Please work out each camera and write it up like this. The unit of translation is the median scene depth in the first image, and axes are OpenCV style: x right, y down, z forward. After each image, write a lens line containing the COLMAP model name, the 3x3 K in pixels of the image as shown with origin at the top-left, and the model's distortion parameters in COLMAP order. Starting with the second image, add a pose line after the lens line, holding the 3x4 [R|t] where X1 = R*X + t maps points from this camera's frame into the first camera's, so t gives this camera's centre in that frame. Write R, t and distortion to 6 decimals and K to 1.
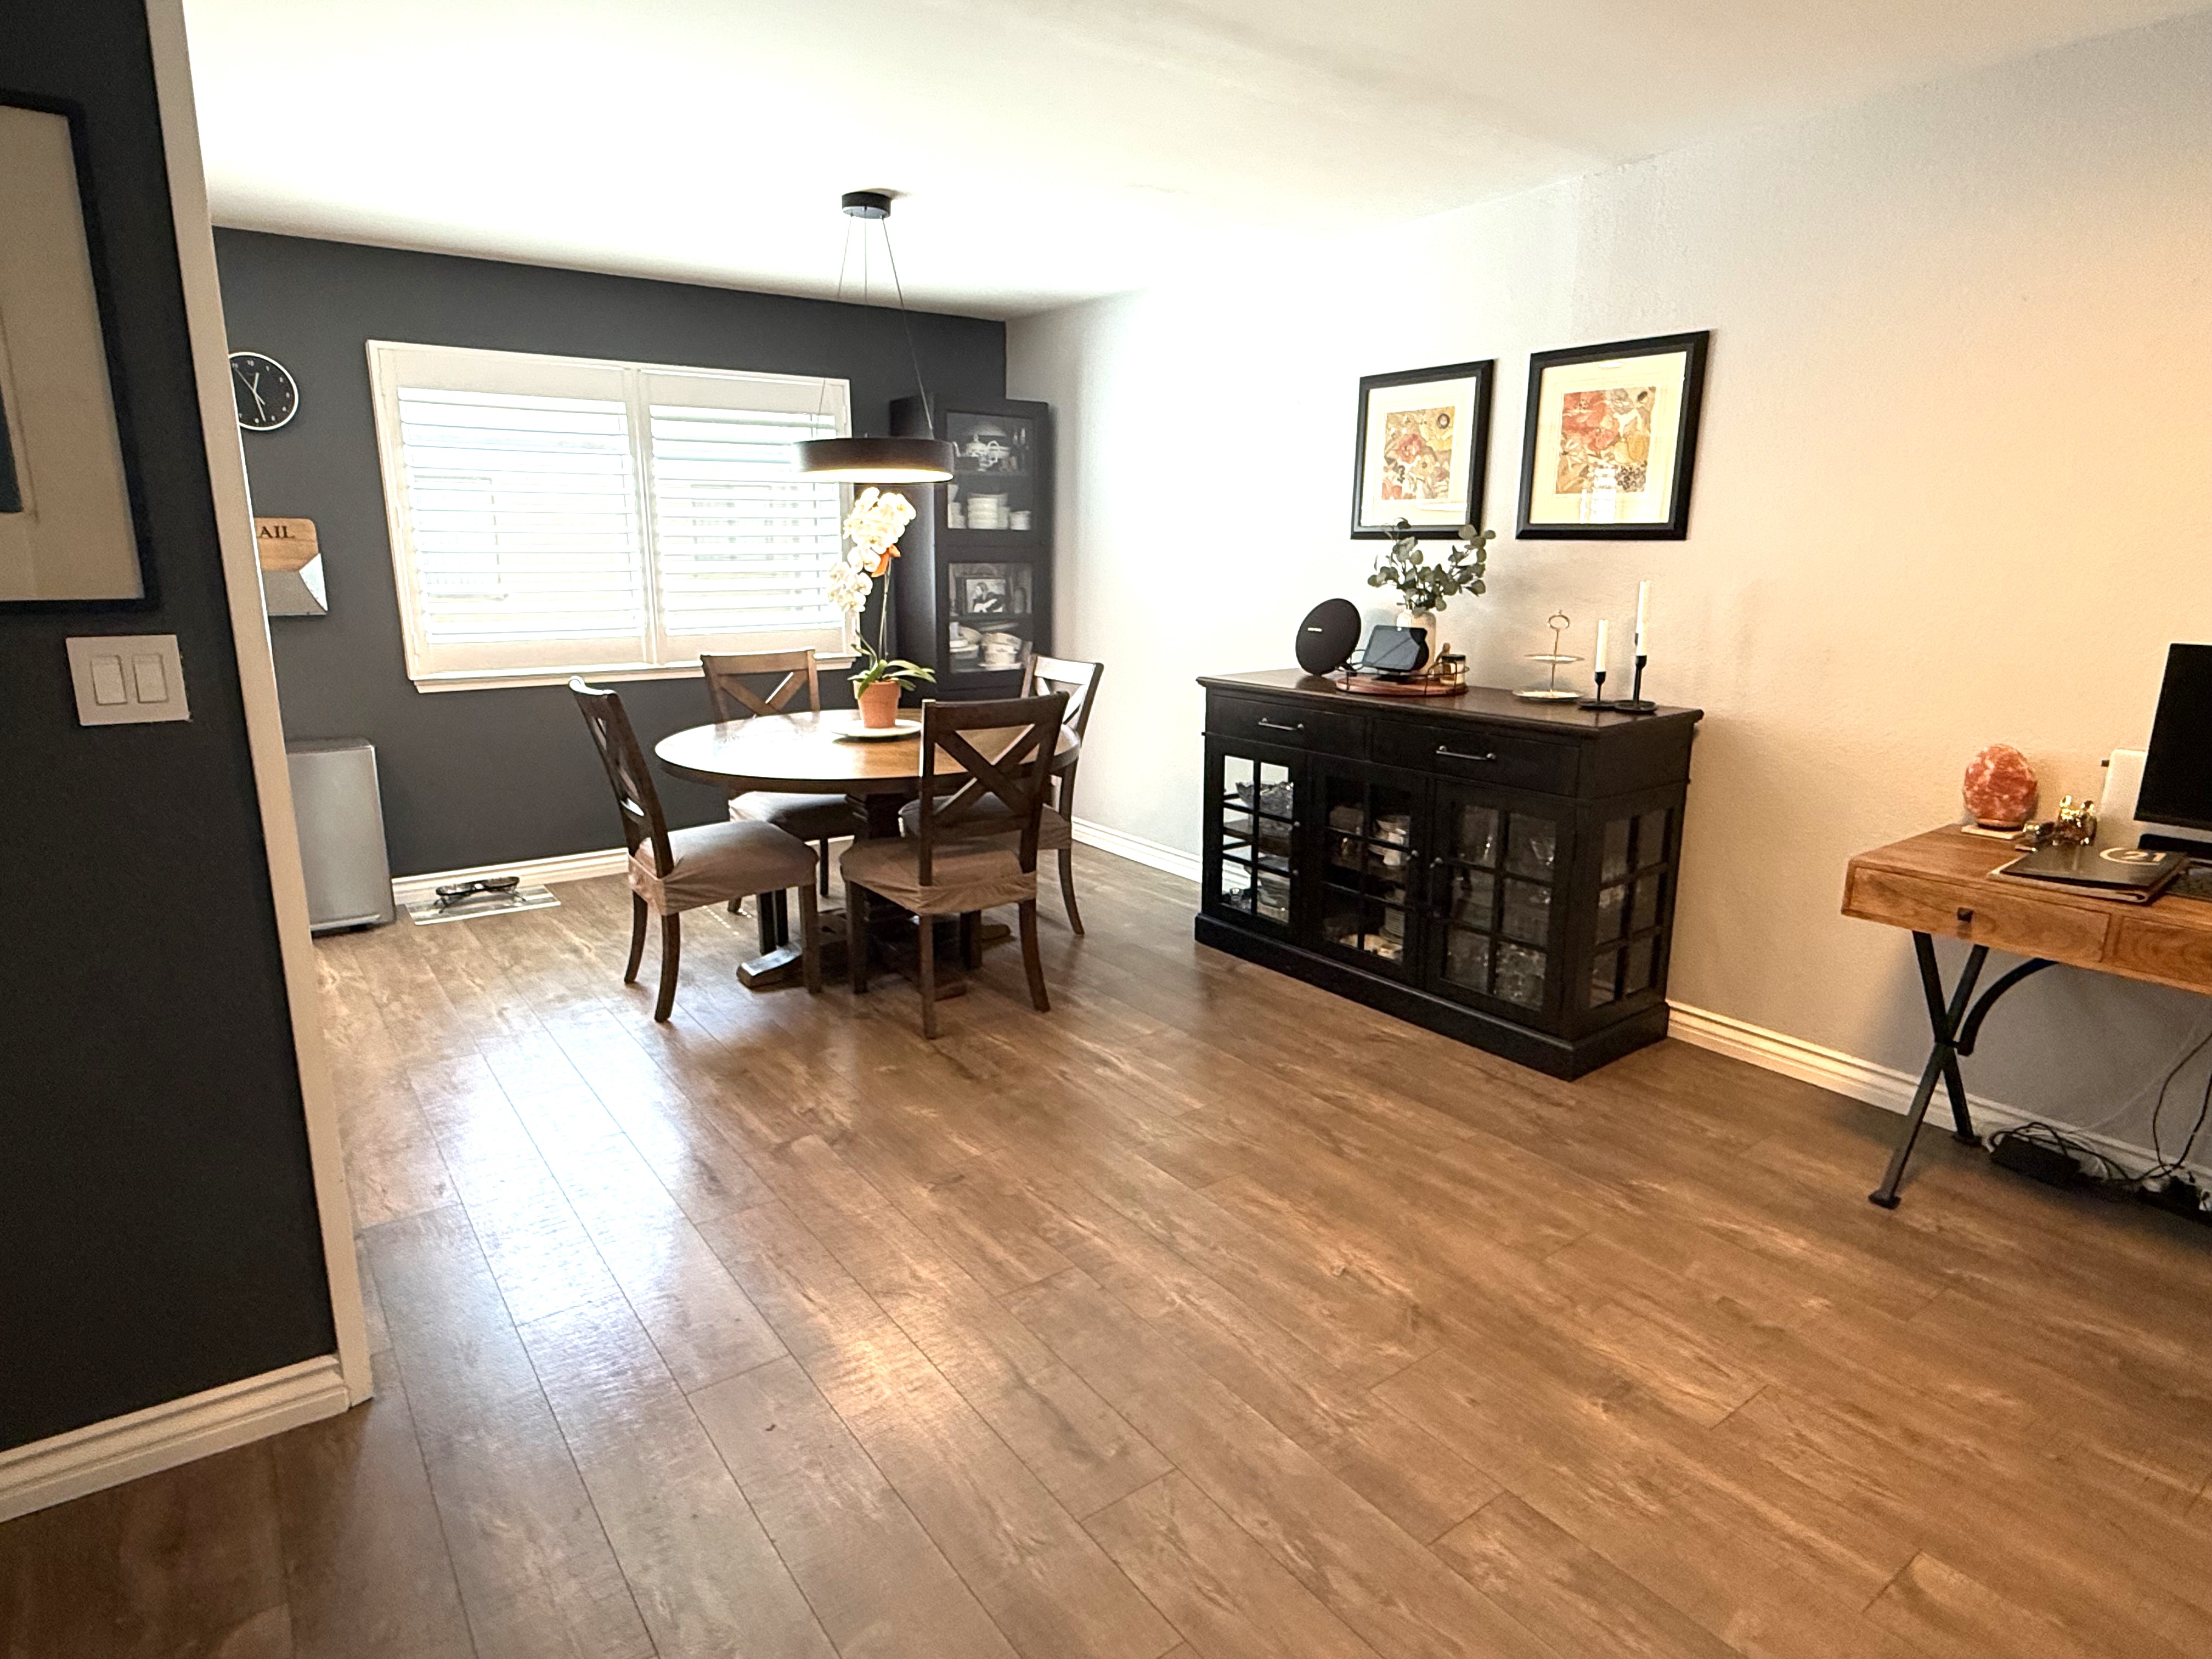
lens RADIAL K [[1246.8, 0, 1095.1], [0, 1246.8, 821.7], [0, 0, 1]] dist [0.002683, 0.000848]
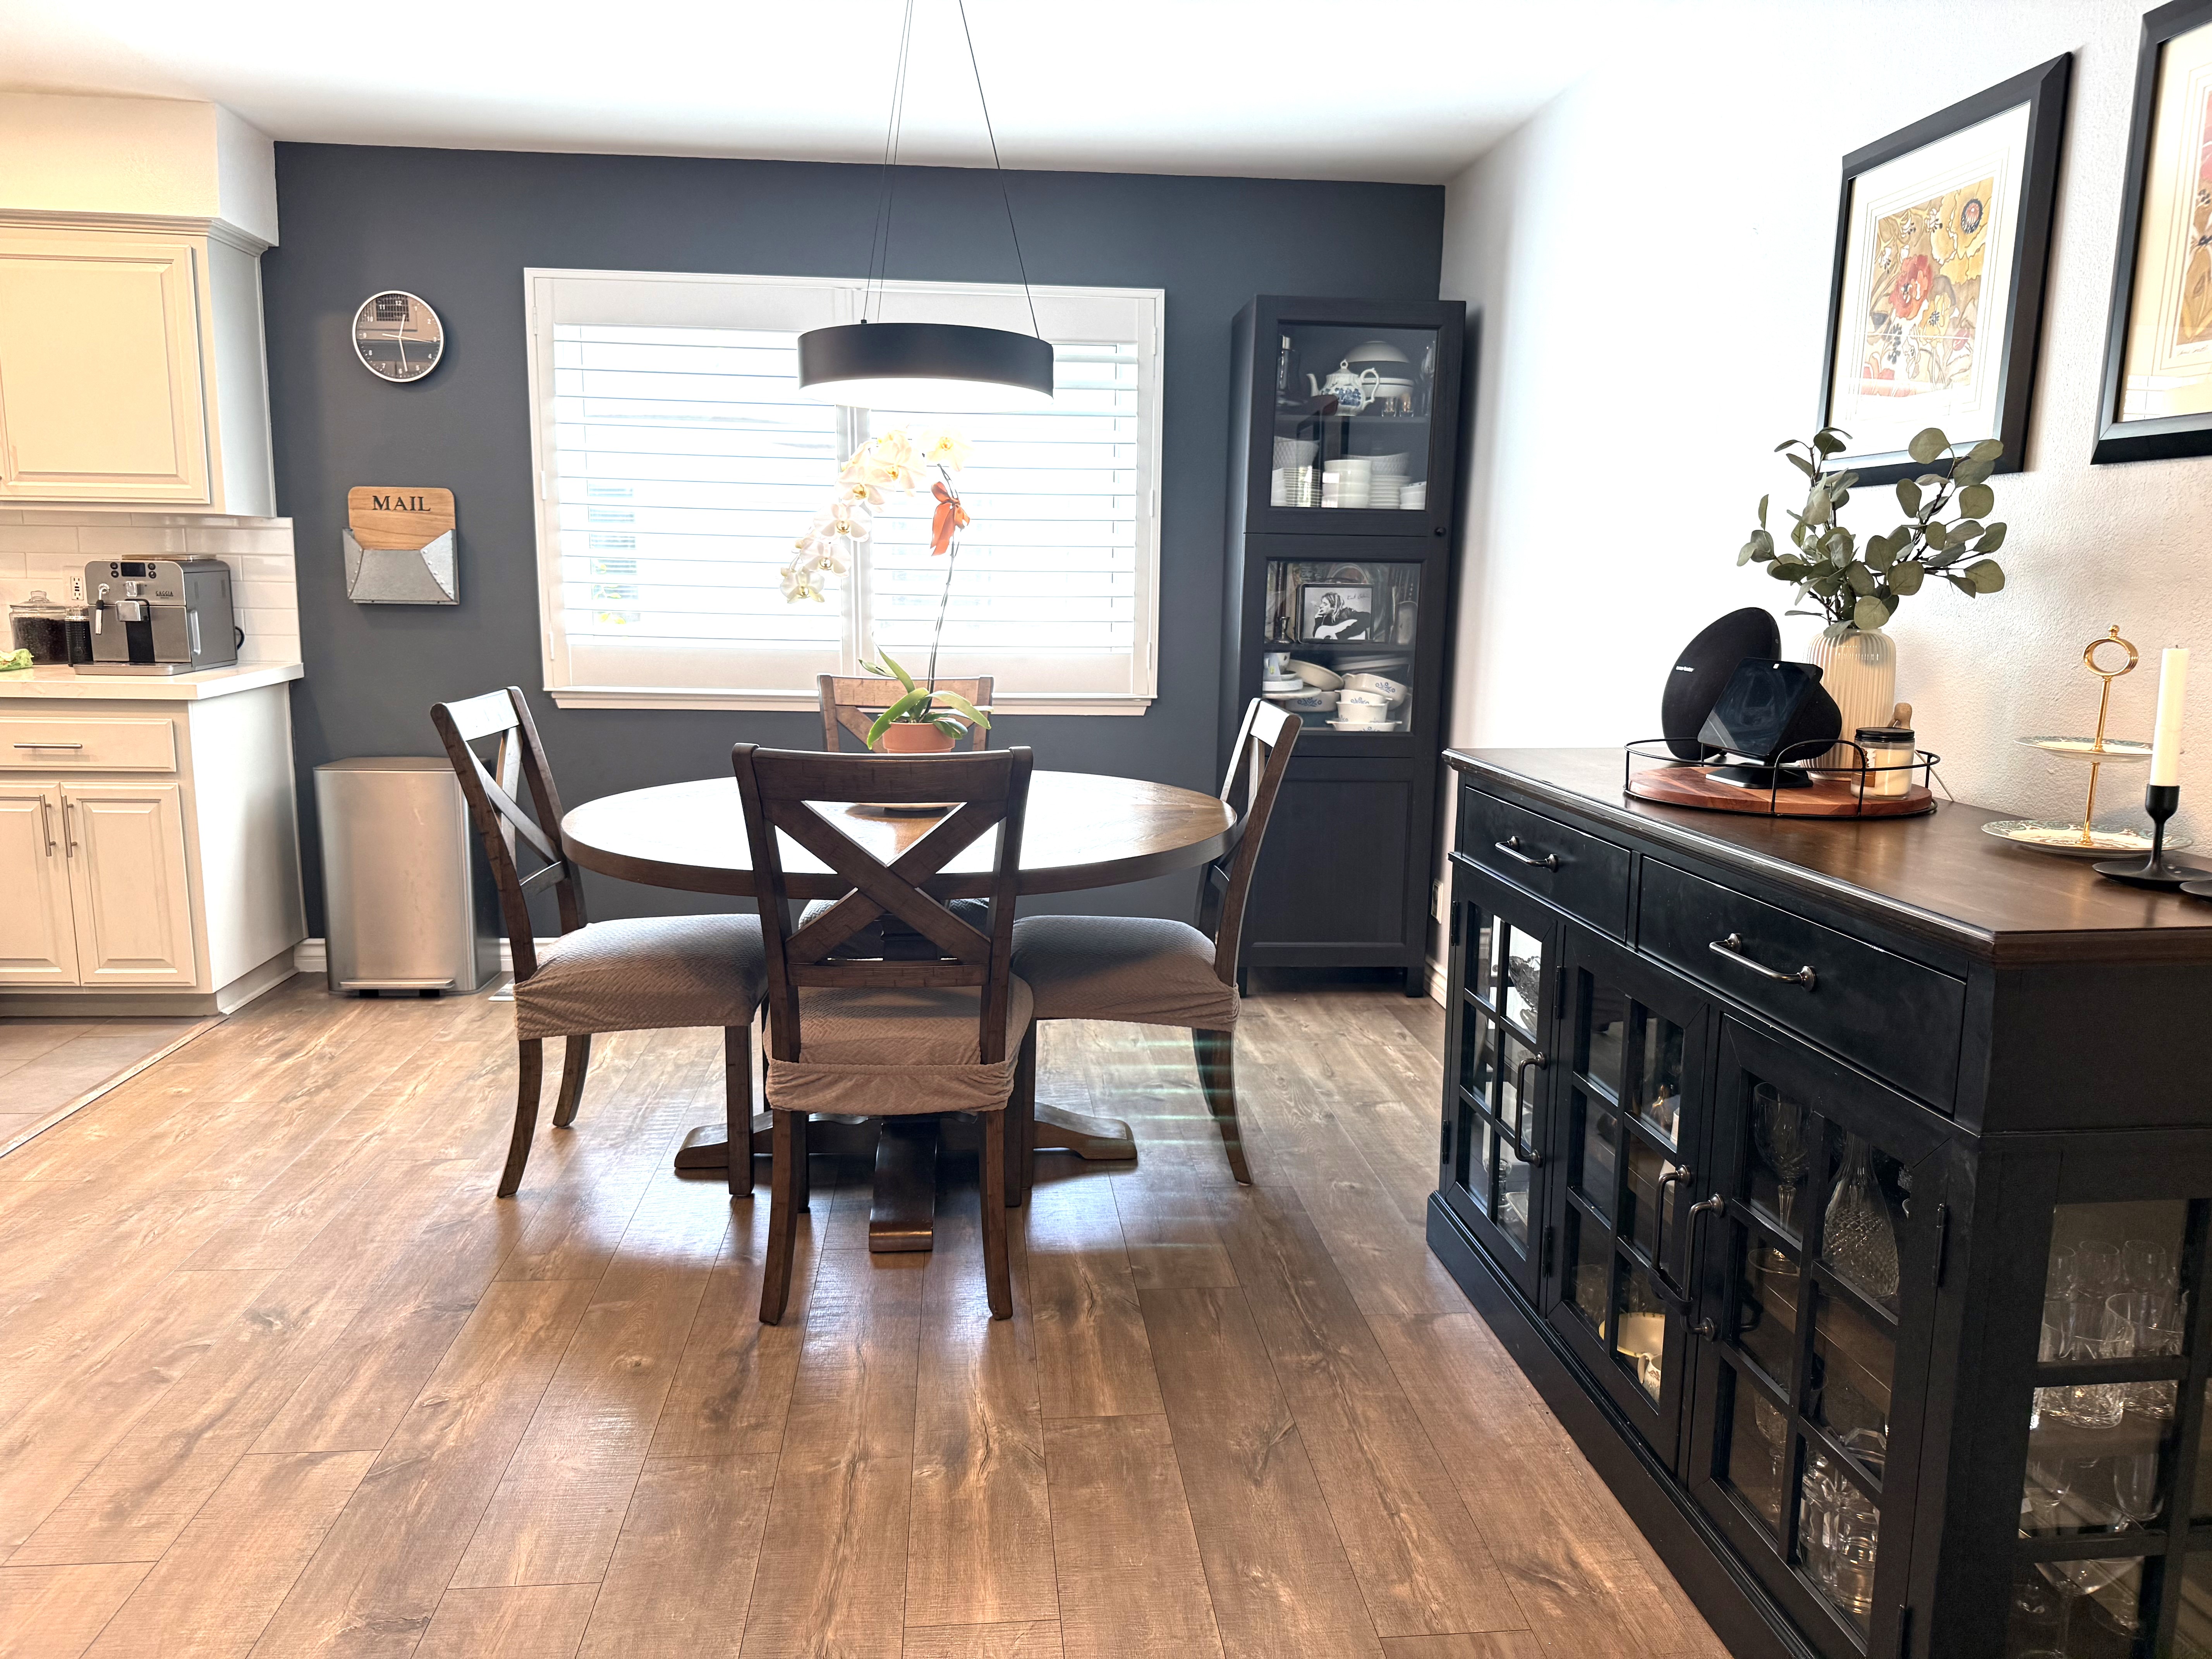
lens RADIAL K [[1582.4, 0, 1103.1], [0, 1582.4, 836.7], [0, 0, 1]] dist [0.012875, -0.018261]
pose [[0.861349, 0.094232, -0.499198, 0.305179], [-0.125864, 0.991594, -0.029994, -0.042489], [0.492175, 0.088666, 0.865969, 0.361678]]
